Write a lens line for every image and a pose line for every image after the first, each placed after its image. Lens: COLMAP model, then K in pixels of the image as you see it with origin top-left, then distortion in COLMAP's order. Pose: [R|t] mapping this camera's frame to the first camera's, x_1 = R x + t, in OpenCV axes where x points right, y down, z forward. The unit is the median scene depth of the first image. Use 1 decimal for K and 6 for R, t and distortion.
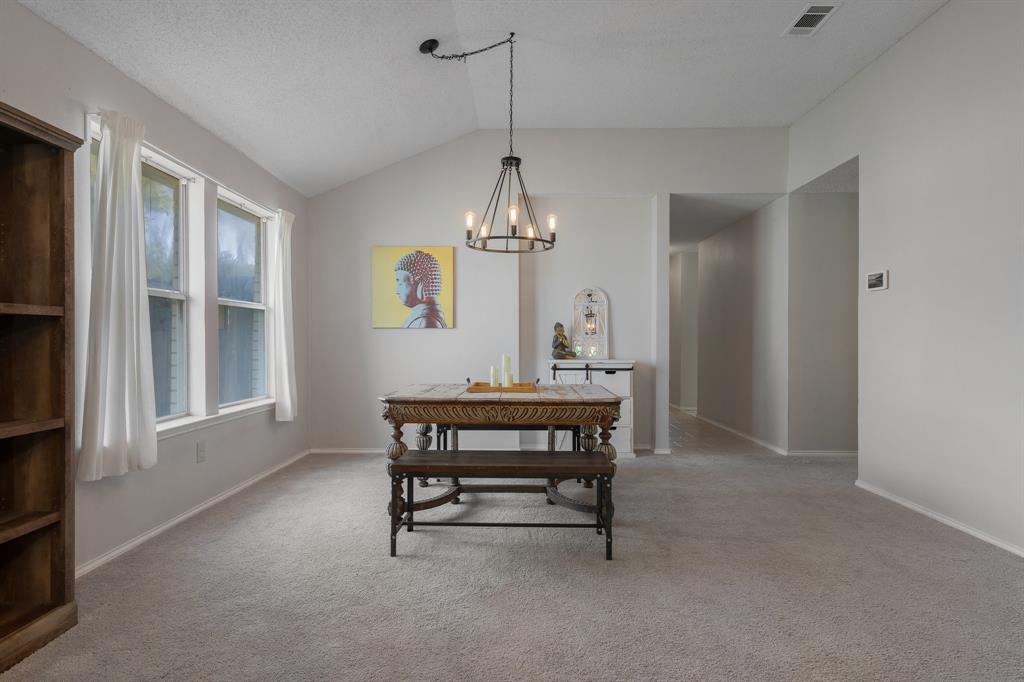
lens RADIAL K [[536.5, 0, 511.1], [0, 536.5, 335.7], [0, 0, 1]] dist [0.000186, 0.001460]
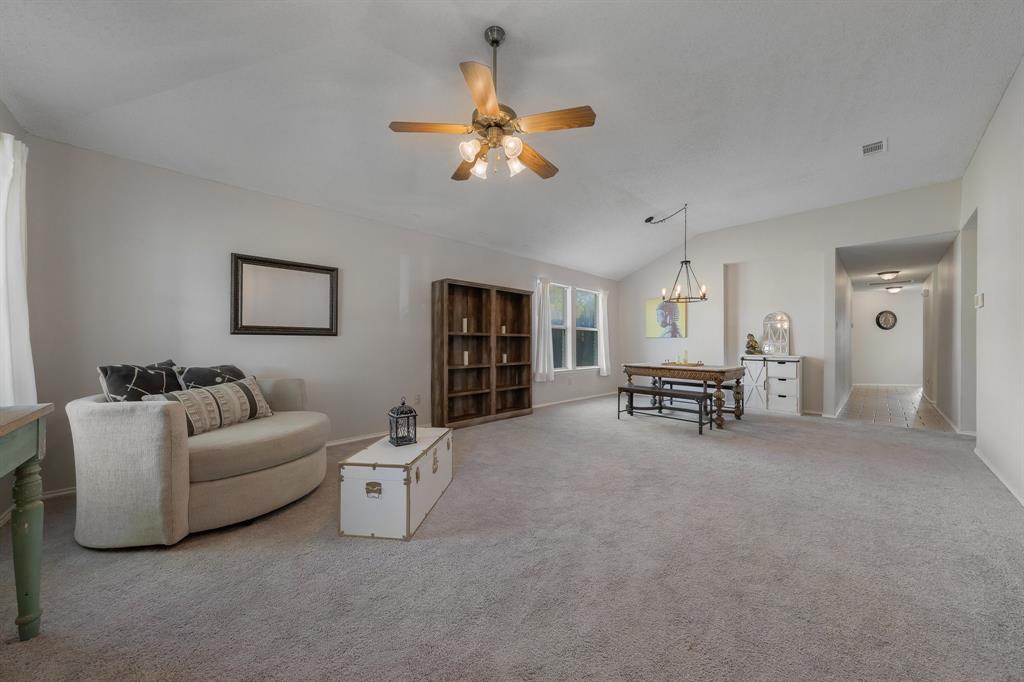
lens RADIAL K [[346.7, 0, 512.0], [0, 346.7, 341.0], [0, 0, 1]] dist [0.000026, 0.000020]
pose [[0.696384, -0.001131, -0.717668, 0.520660], [0.001047, 0.999999, -0.000560, -0.000950], [0.717668, -0.000361, 0.696385, -0.502892]]
